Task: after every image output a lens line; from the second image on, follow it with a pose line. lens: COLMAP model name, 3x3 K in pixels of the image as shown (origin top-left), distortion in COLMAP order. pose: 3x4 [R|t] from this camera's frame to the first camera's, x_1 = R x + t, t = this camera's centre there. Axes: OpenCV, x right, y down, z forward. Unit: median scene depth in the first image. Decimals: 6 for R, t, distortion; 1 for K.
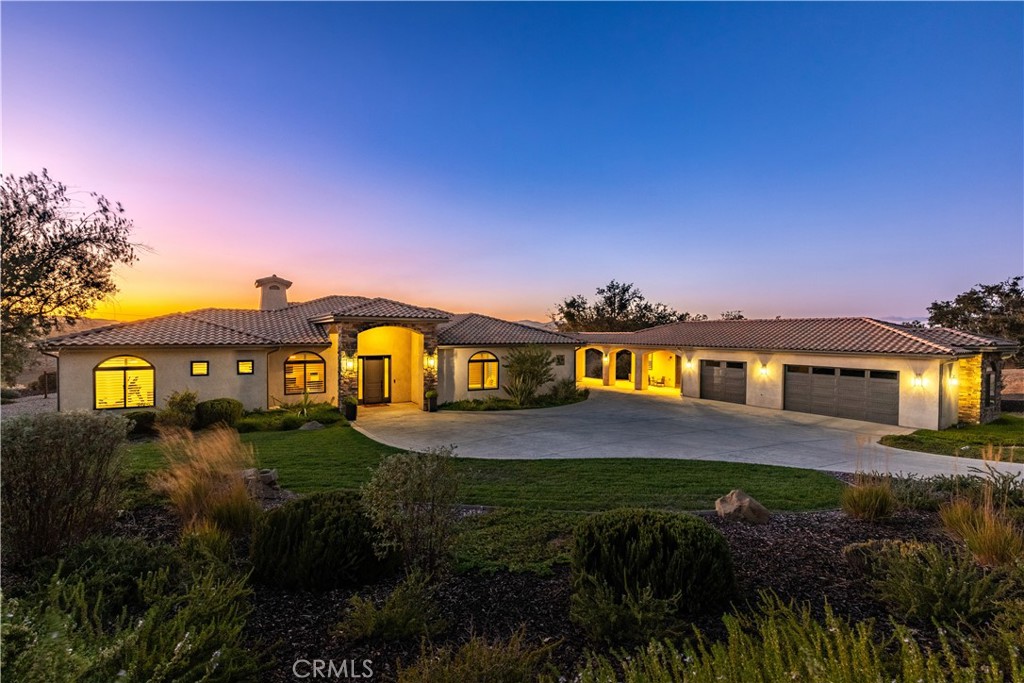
lens RADIAL K [[473.9, 0, 516.5], [0, 473.9, 339.2], [0, 0, 1]] dist [0.011914, 0.000715]
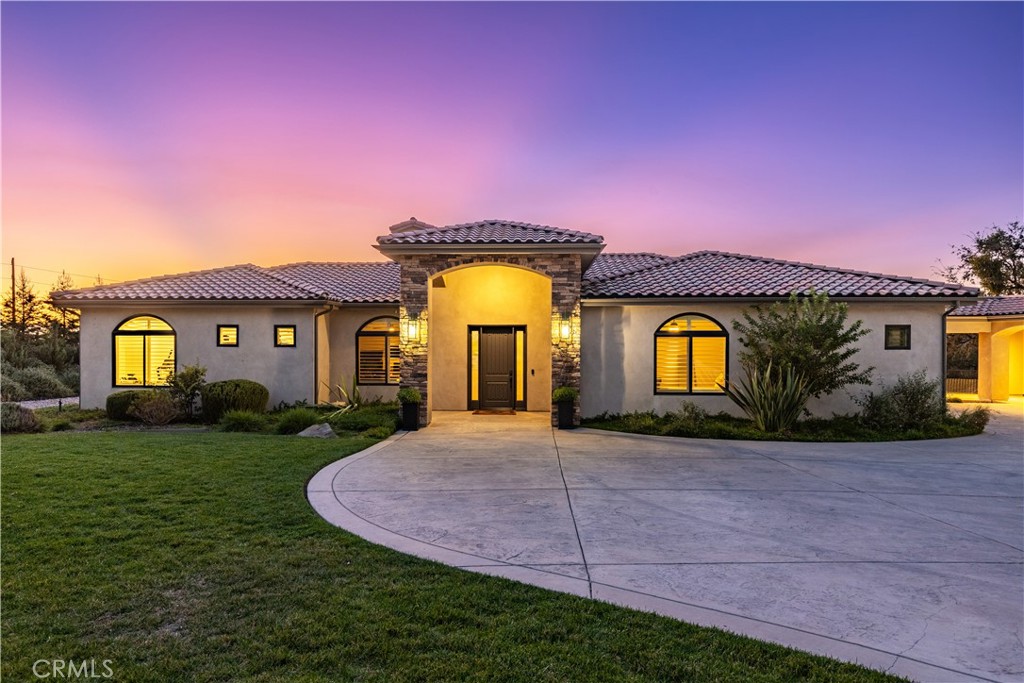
lens RADIAL K [[645.9, 0, 509.1], [0, 645.9, 342.8], [0, 0, 1]] dist [0.009391, 0.002412]
pose [[0.829216, -0.003367, -0.558919, 0.149524], [-0.003359, 0.999934, -0.011007, 0.065896], [0.558919, 0.011005, 0.829149, 0.377389]]
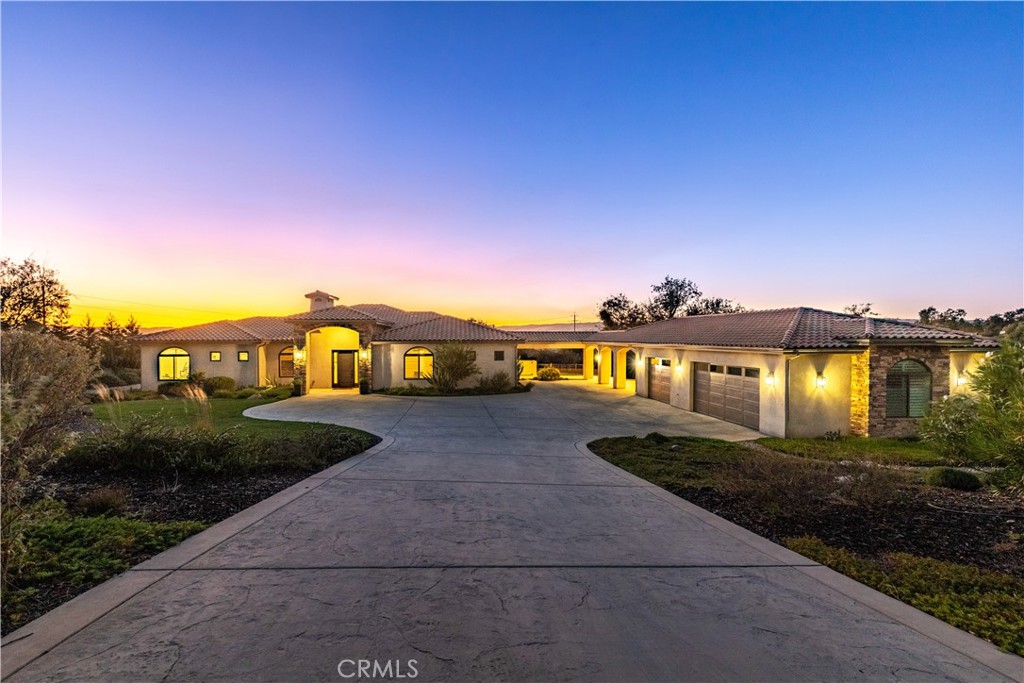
lens RADIAL K [[473.9, 0, 513.6], [0, 473.9, 340.4], [0, 0, 1]] dist [0.011914, 0.000715]
pose [[0.904963, -0.004917, -0.425463, 0.680899], [0.002169, 0.999974, -0.006945, 0.019136], [0.425485, 0.005362, 0.904949, 0.031465]]
